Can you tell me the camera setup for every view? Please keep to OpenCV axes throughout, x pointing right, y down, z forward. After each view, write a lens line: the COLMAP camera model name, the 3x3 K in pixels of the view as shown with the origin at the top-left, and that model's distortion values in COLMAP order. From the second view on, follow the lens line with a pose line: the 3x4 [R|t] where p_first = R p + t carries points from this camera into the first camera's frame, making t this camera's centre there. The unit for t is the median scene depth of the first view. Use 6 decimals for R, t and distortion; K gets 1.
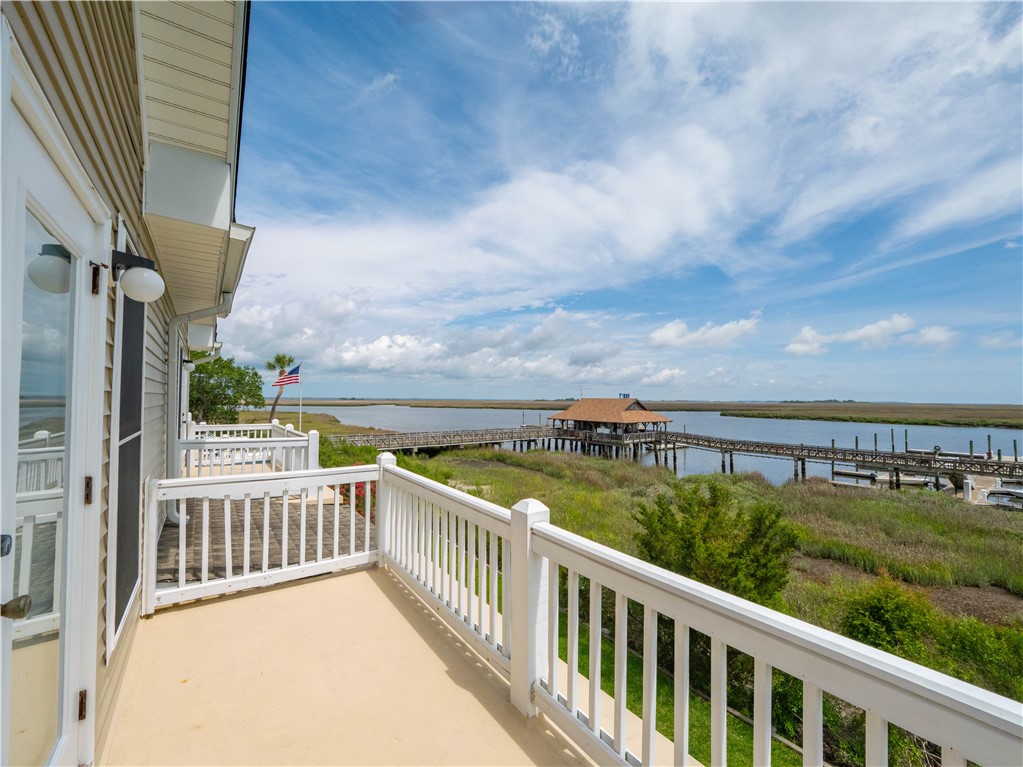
lens RADIAL K [[427.6, 0, 511.5], [0, 427.6, 383.5], [0, 0, 1]] dist [0.002249, -0.000092]
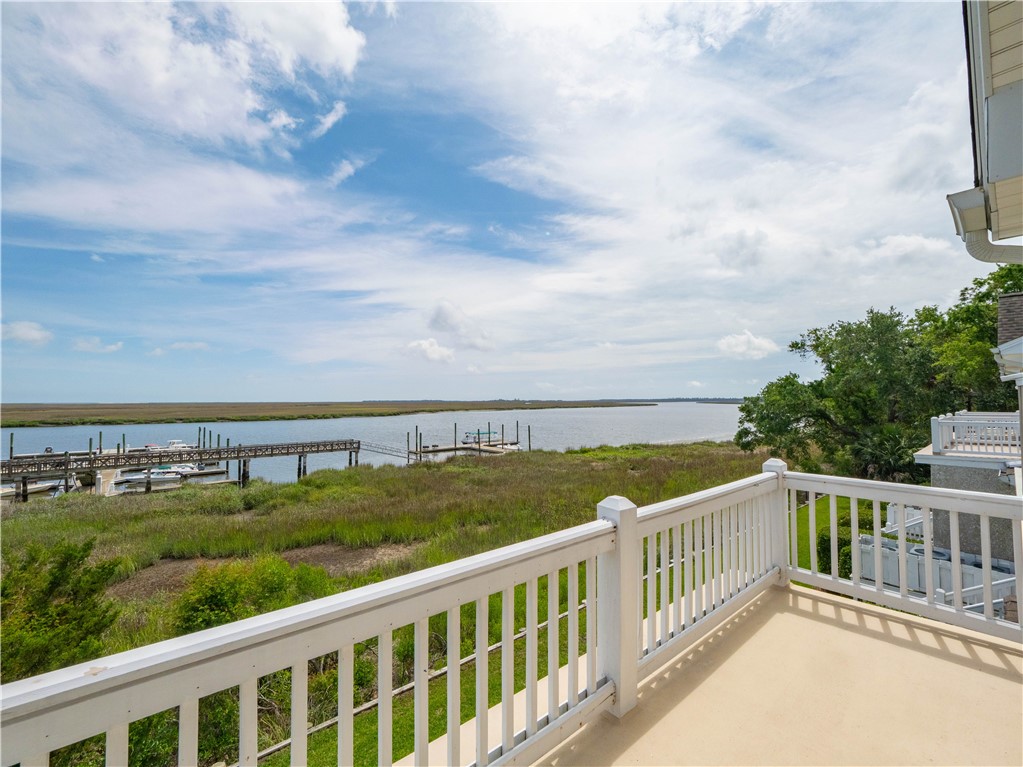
lens RADIAL K [[427.6, 0, 511.5], [0, 427.6, 383.5], [0, 0, 1]] dist [0.002249, -0.000092]
pose [[-0.094614, 0.035028, 0.994898, -0.075544], [-0.037255, 0.998556, -0.038700, 0.003077], [-0.994817, -0.040726, -0.093173, 0.099242]]
